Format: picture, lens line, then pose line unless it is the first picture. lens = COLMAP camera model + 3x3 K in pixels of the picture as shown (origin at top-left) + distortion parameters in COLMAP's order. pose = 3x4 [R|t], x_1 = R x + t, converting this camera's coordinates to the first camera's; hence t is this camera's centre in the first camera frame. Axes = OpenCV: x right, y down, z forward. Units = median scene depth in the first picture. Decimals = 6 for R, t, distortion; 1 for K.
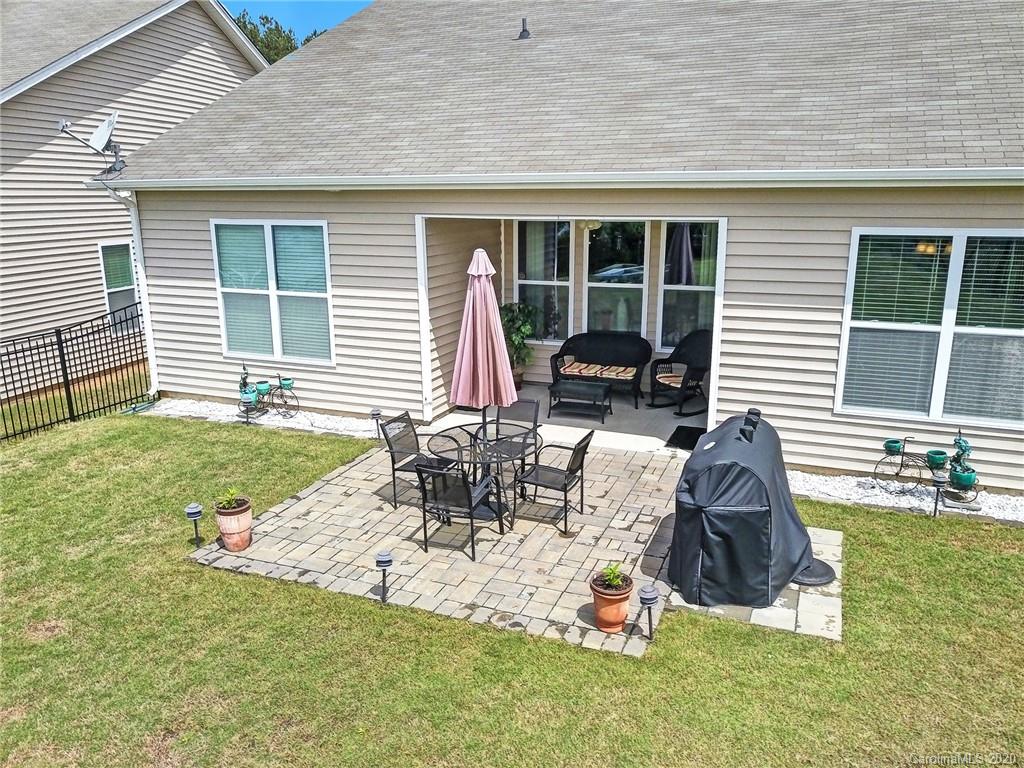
lens RADIAL K [[767.7, 0, 512.0], [0, 767.7, 384.0], [0, 0, 1]] dist [-0.017968, -0.004051]
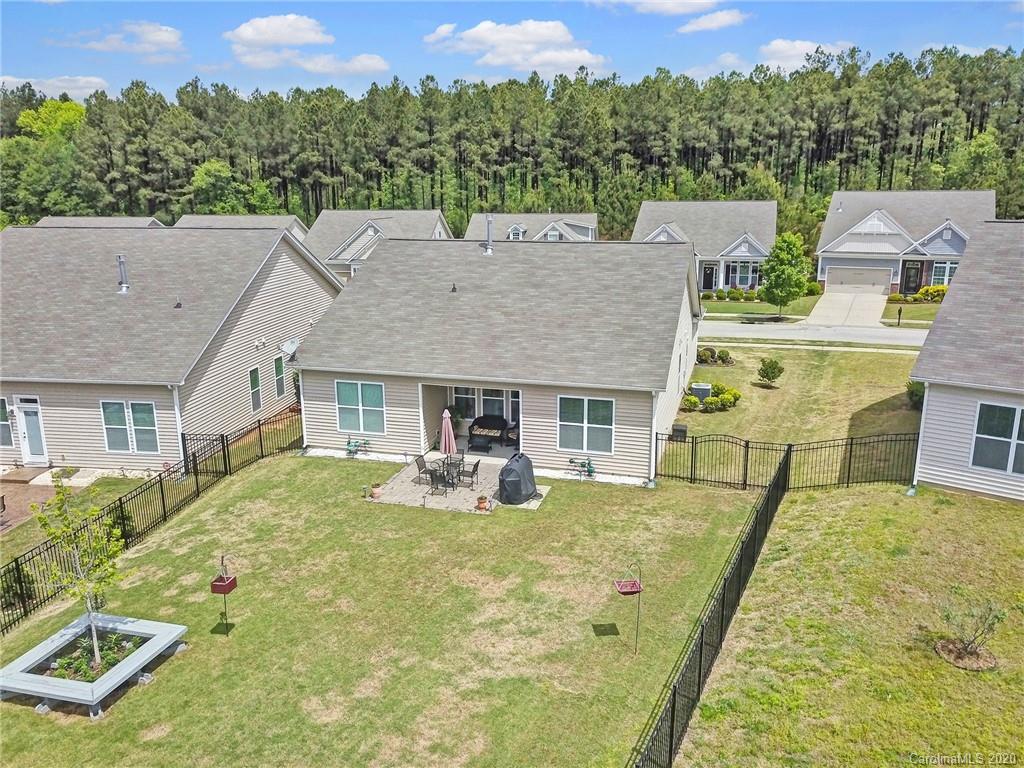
lens RADIAL K [[759.4, 0, 512.0], [0, 759.4, 384.0], [0, 0, 1]] dist [0.030767, -0.002831]
pose [[0.995314, -0.026438, 0.093008, -0.042676], [0.026730, 0.999641, -0.001902, -0.200270], [-0.092924, 0.004379, 0.995664, -1.798356]]
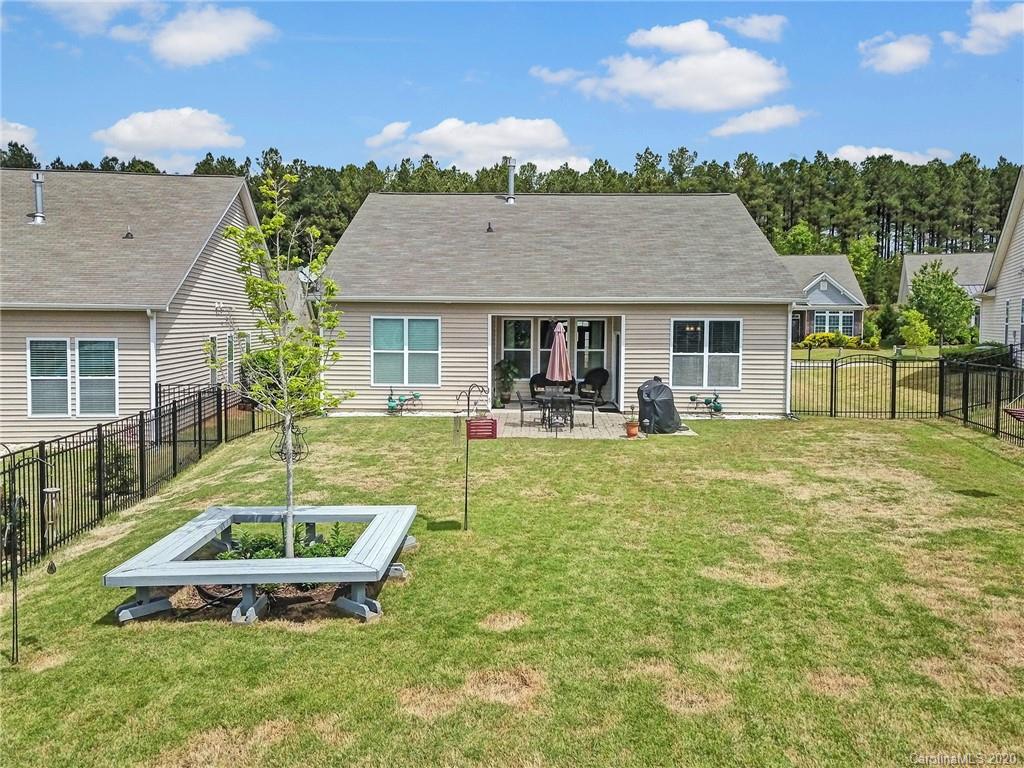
lens RADIAL K [[778.6, 0, 505.1], [0, 778.6, 355.1], [0, 0, 1]] dist [0.007904, -0.000977]
pose [[0.936937, -0.004003, 0.349476, -0.860928], [0.074221, 0.979405, -0.187768, 0.319966], [-0.341527, 0.201865, 0.917938, -1.052844]]
